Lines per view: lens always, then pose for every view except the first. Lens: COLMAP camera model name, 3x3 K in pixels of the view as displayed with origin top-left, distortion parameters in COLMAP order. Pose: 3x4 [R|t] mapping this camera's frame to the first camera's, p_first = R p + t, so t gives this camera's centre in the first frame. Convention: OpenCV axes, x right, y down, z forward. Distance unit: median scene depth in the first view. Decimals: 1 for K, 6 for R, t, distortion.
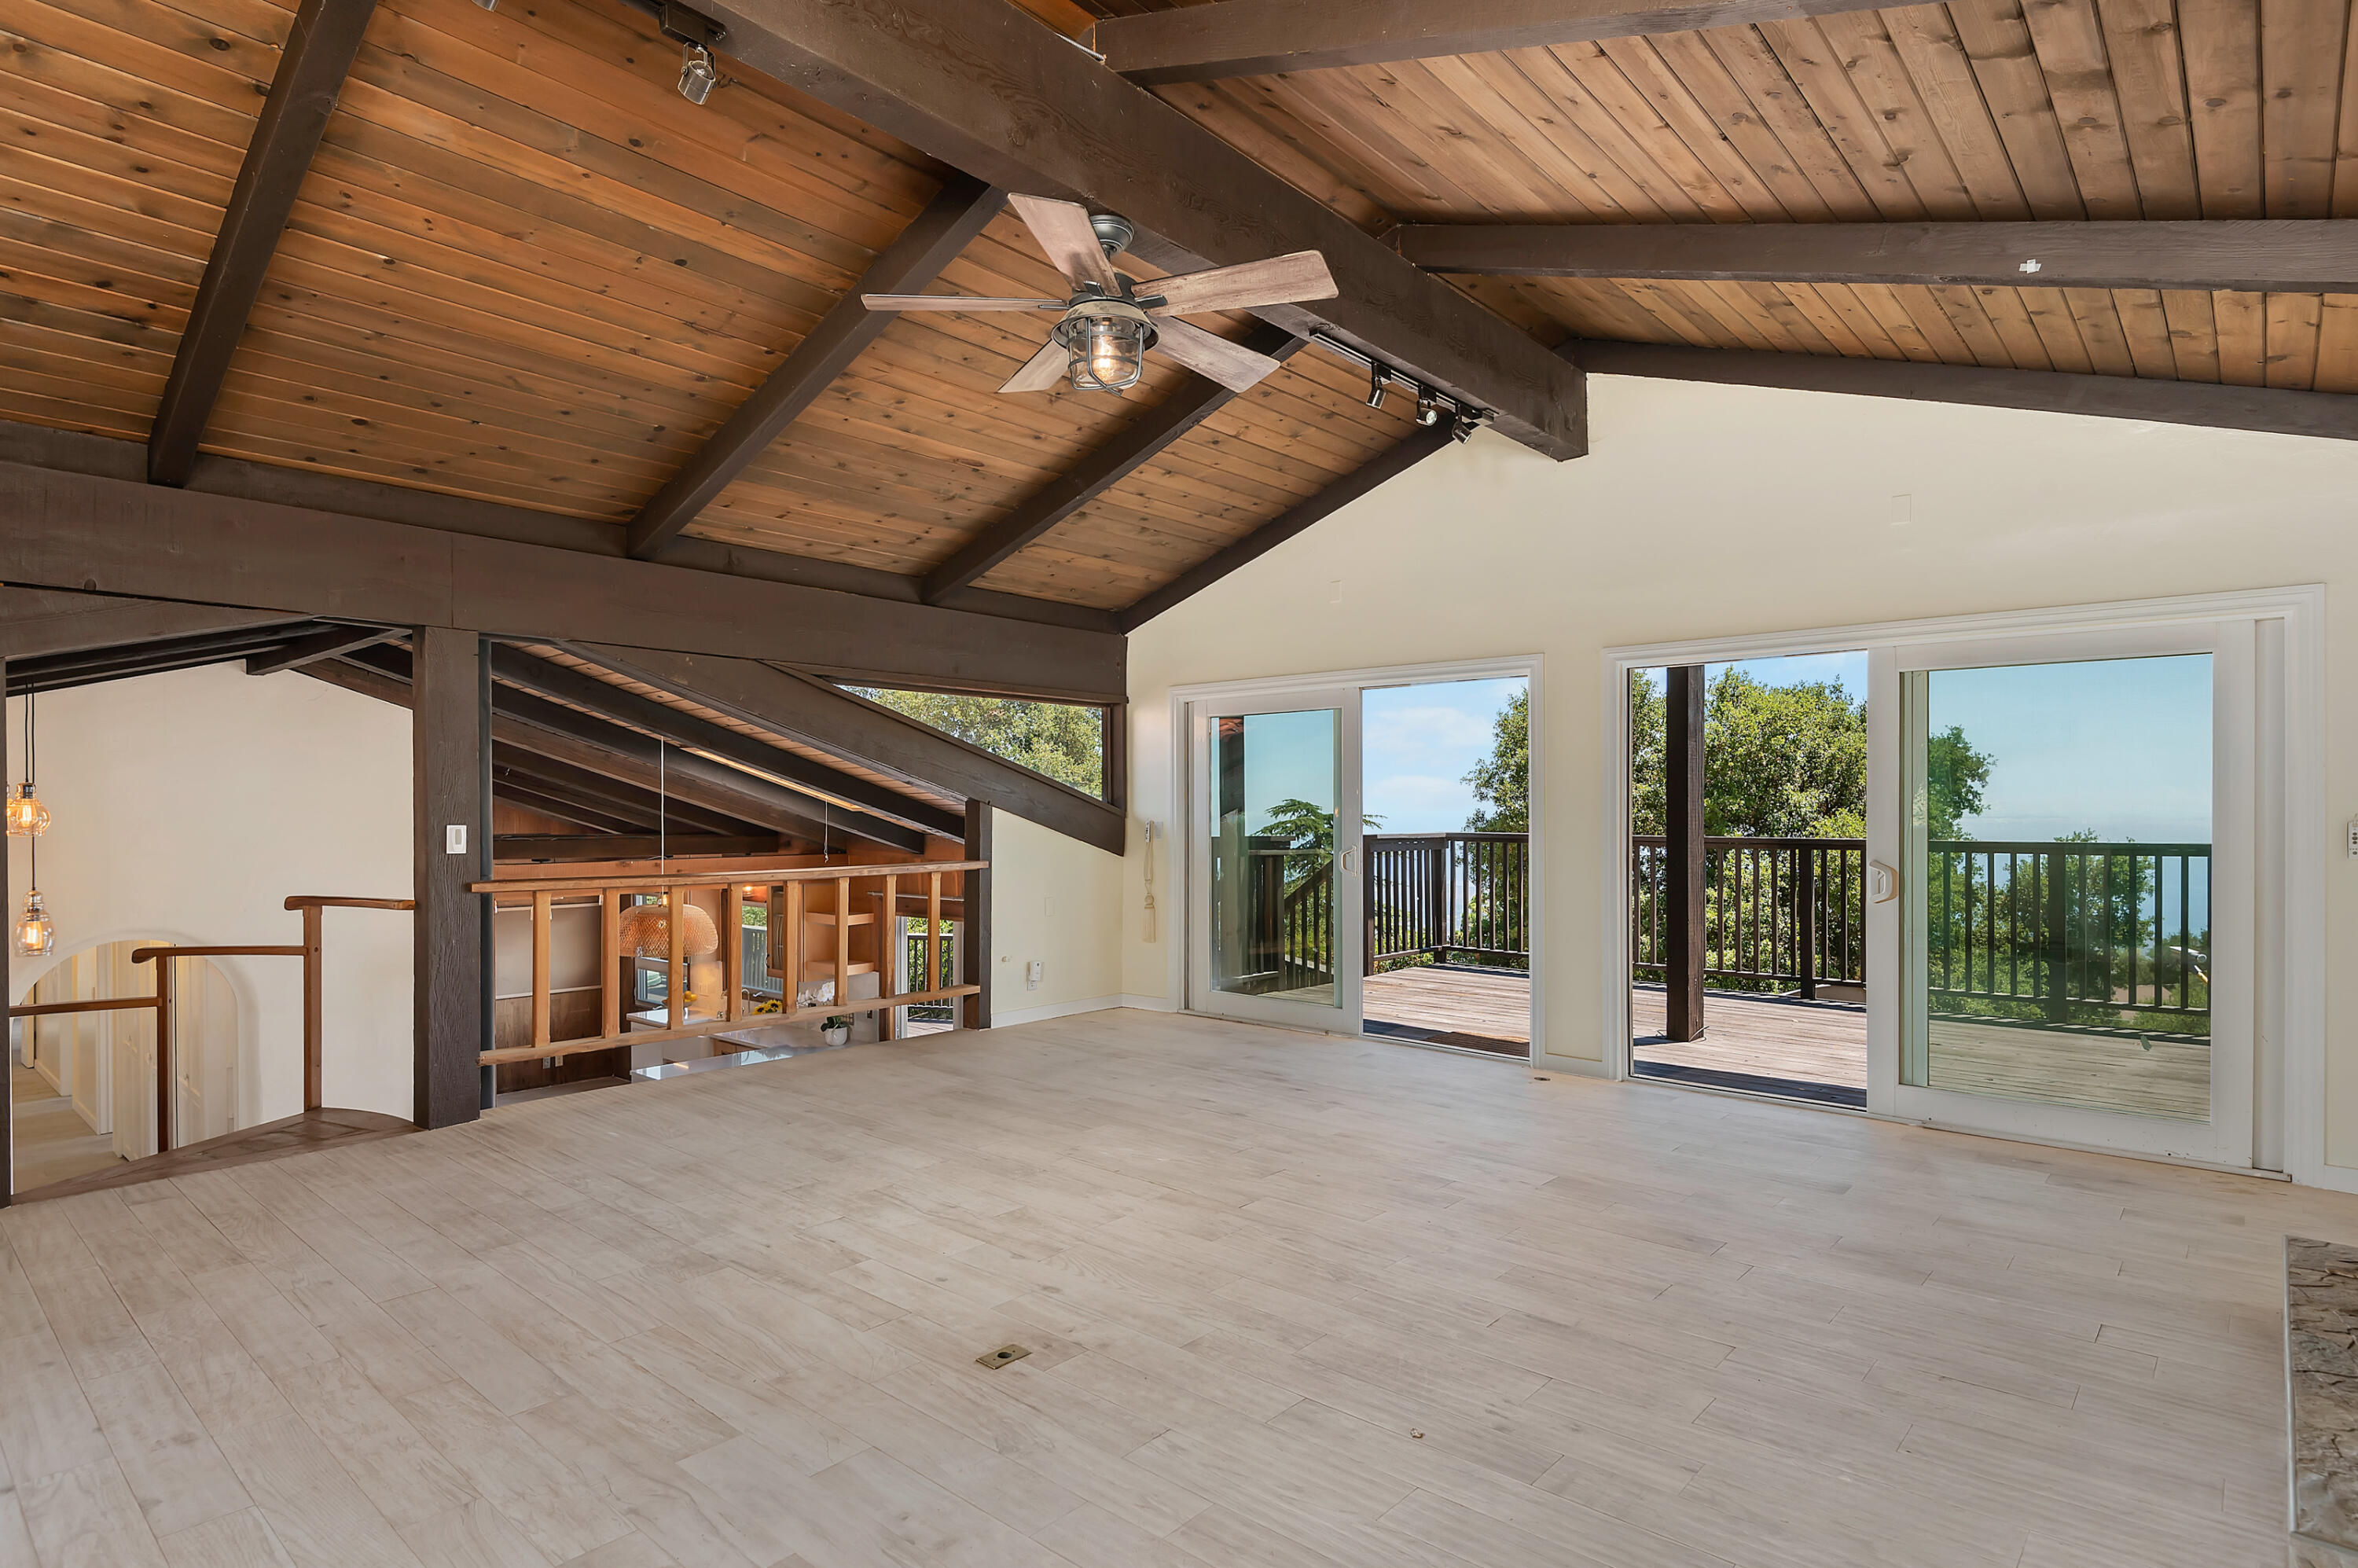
lens RADIAL K [[1250.6, 0, 1177.5], [0, 1250.6, 796.9], [0, 0, 1]] dist [0.023543, -0.010278]
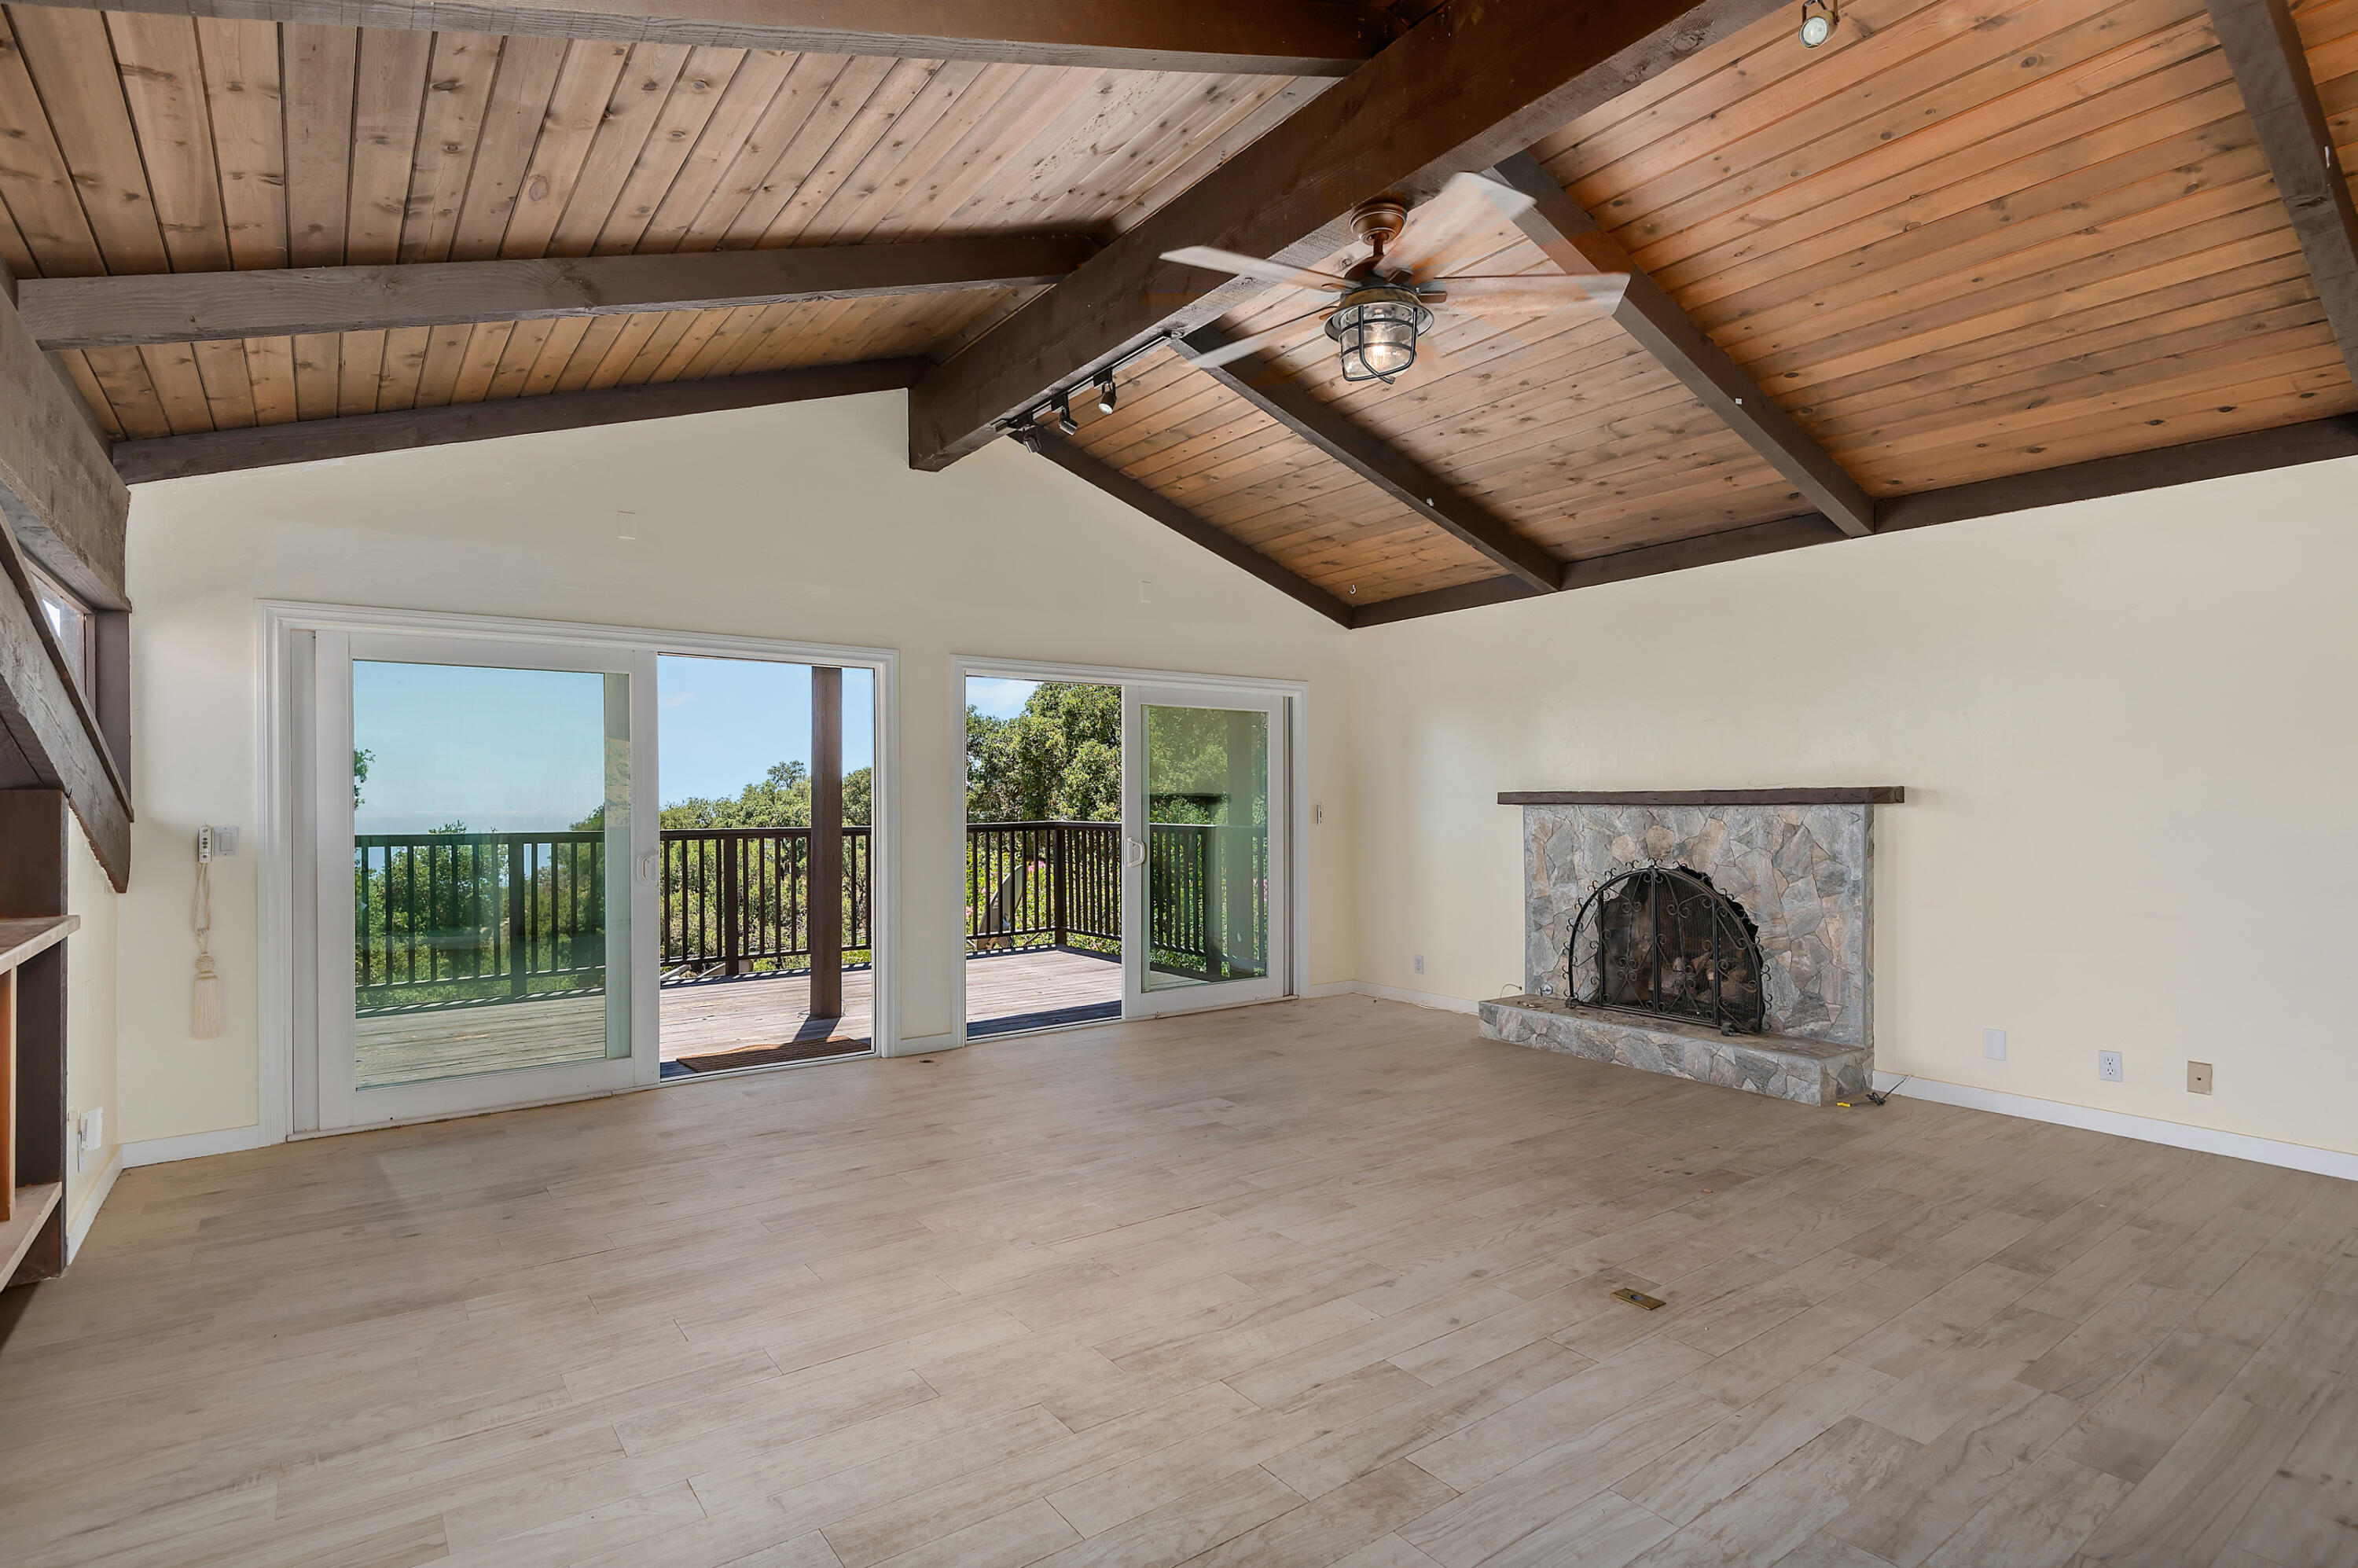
lens RADIAL K [[1184.4, 0, 1178.7], [0, 1184.4, 793.3], [0, 0, 1]] dist [0.002070, -0.007213]
pose [[0.202173, 0.000878, 0.979349, -0.998996], [0.000222, 1.000000, -0.000942, 0.009369], [-0.979350, 0.000408, 0.202173, 0.969581]]
